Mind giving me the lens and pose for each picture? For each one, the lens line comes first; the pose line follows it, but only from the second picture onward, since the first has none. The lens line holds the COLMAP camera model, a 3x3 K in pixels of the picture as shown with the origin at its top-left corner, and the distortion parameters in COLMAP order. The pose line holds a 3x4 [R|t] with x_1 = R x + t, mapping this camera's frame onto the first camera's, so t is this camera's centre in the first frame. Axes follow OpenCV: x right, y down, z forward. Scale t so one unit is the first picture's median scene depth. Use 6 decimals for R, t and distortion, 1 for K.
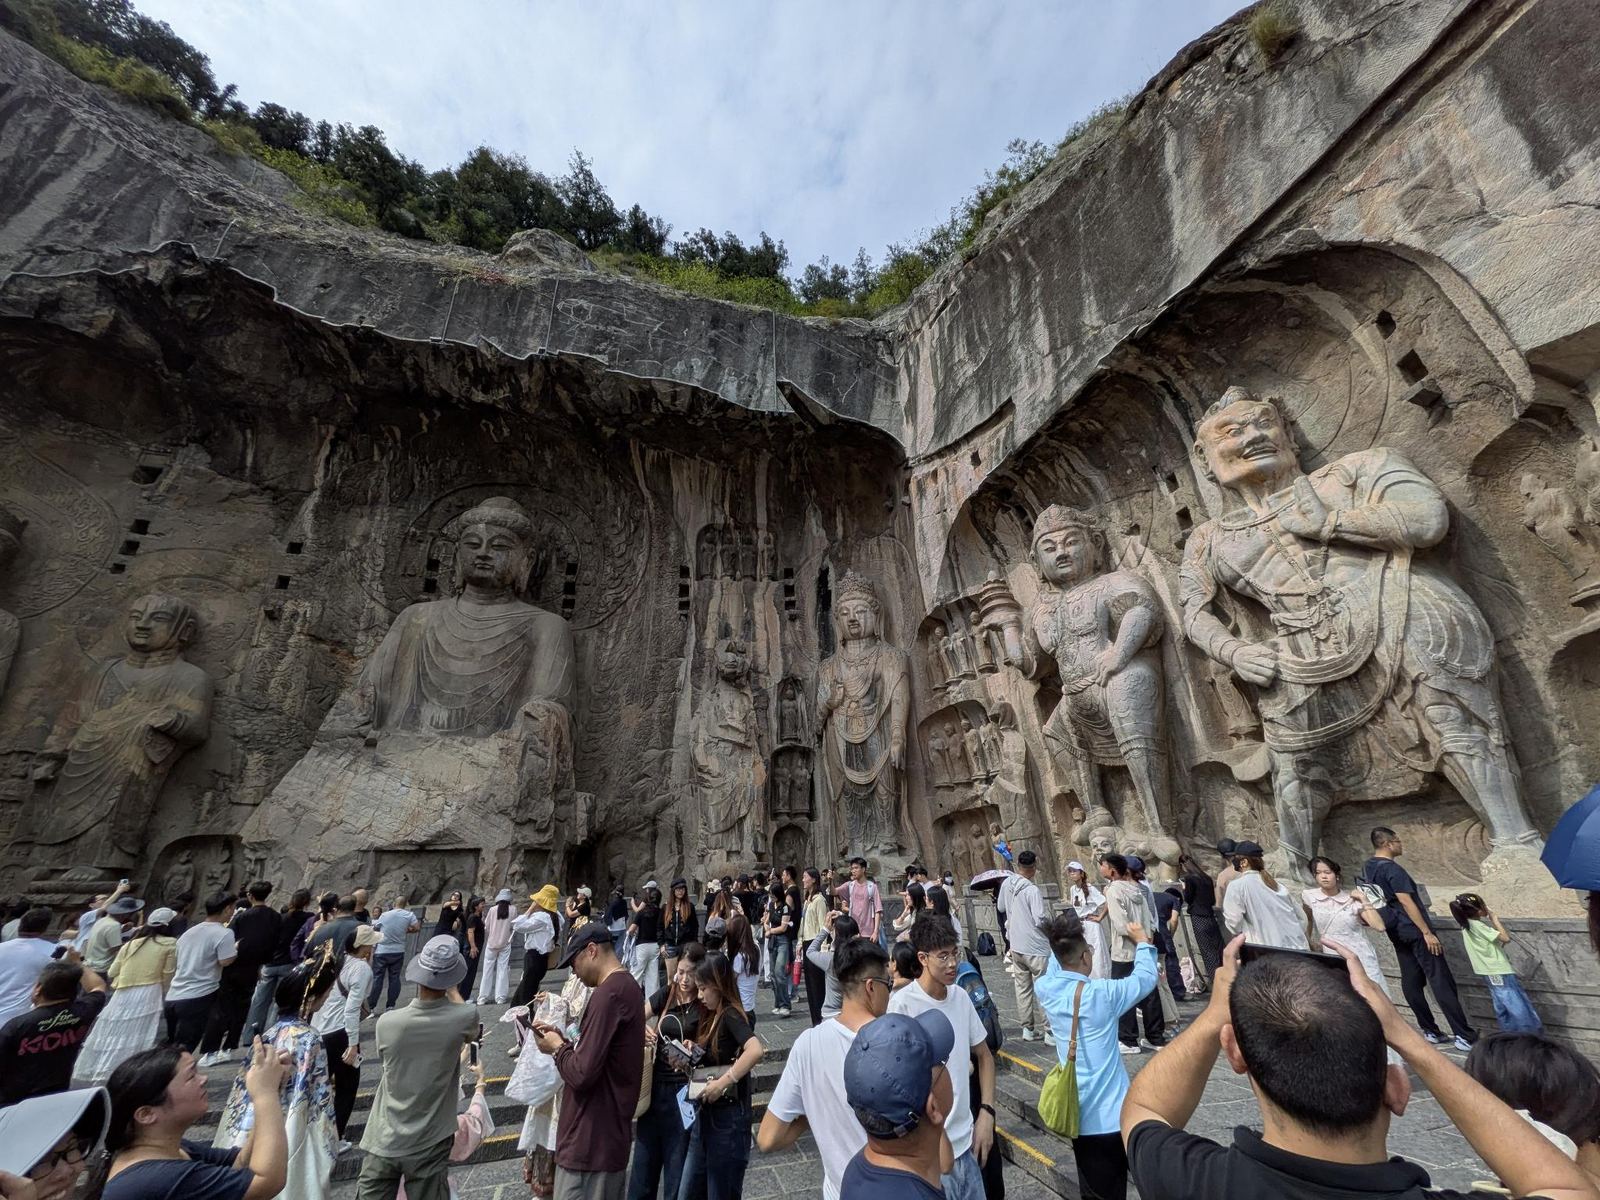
lens RADIAL K [[630.7, 0, 794.8], [0, 630.7, 604.3], [0, 0, 1]] dist [0.004004, 0.000246]
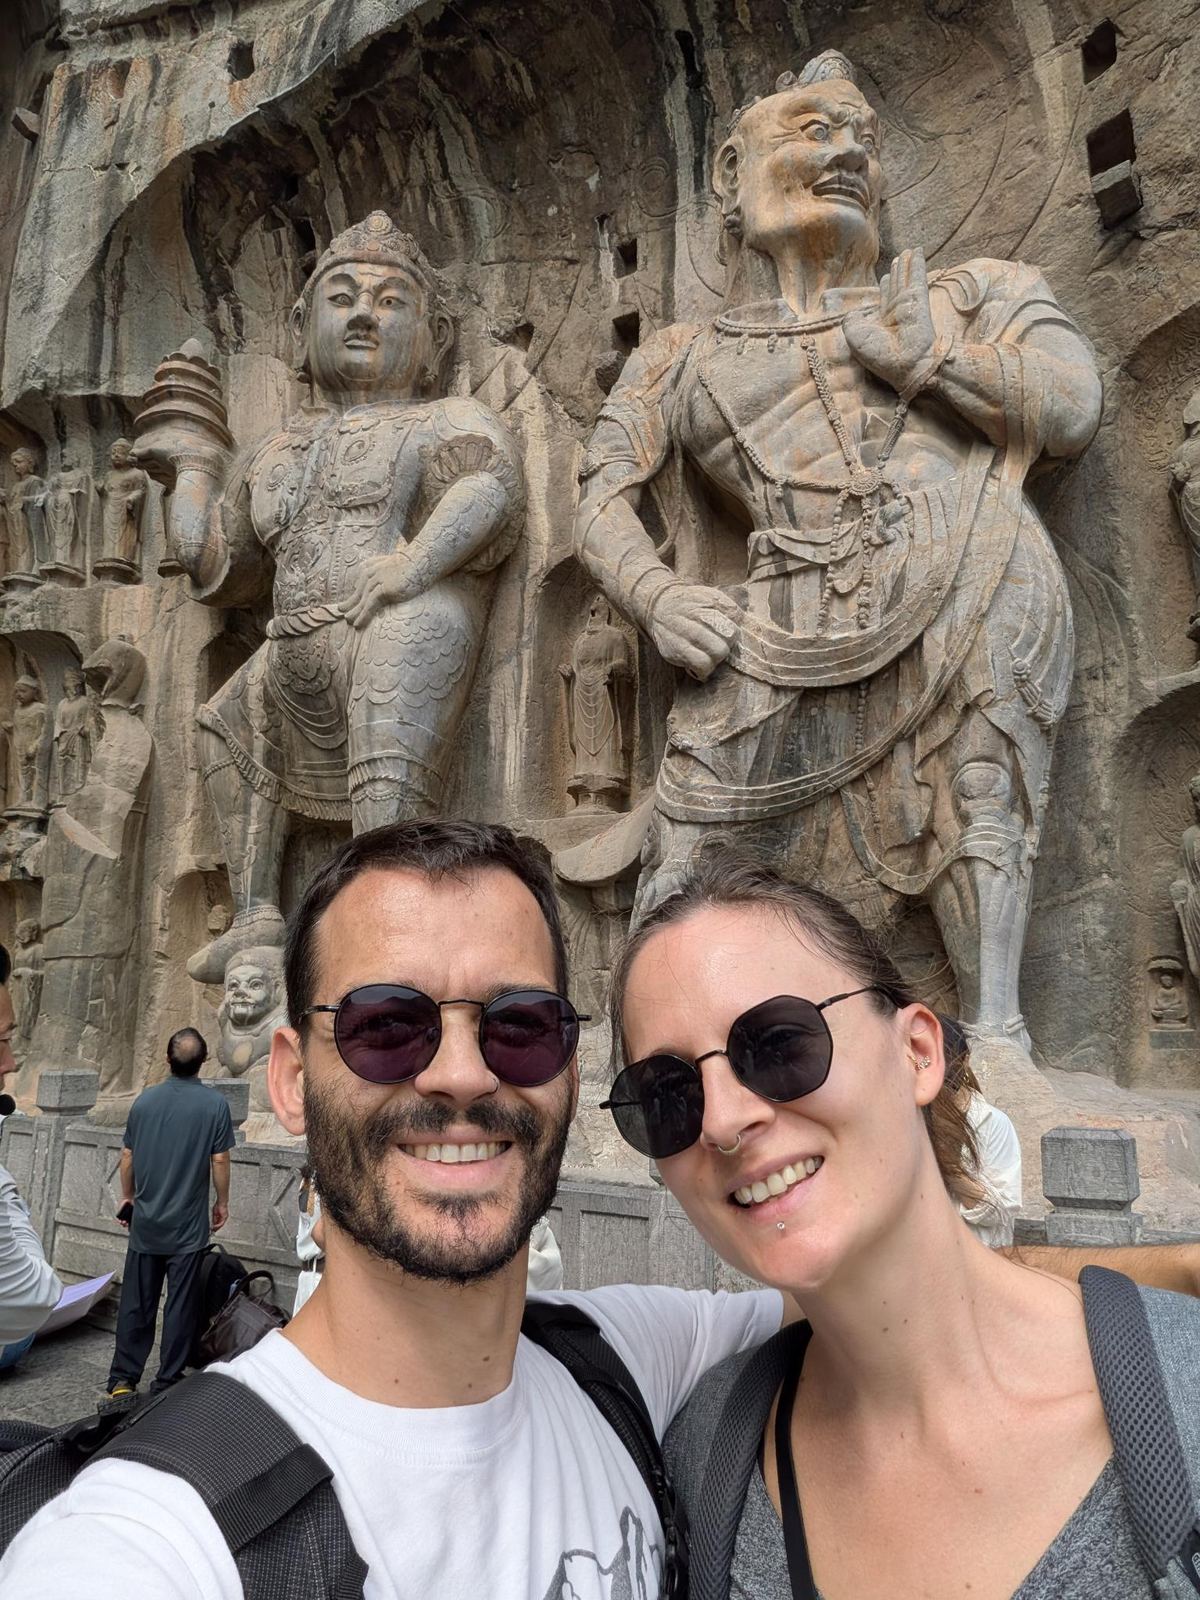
lens RADIAL K [[1135.0, 0, 636.4], [0, 1135.0, 798.9], [0, 0, 1]] dist [-0.211270, 0.182370]
pose [[0.721950, 0.184367, 0.666931, 0.181341], [-0.309922, 0.947921, 0.073446, 0.148941], [-0.618656, -0.259721, 0.741491, 0.376795]]
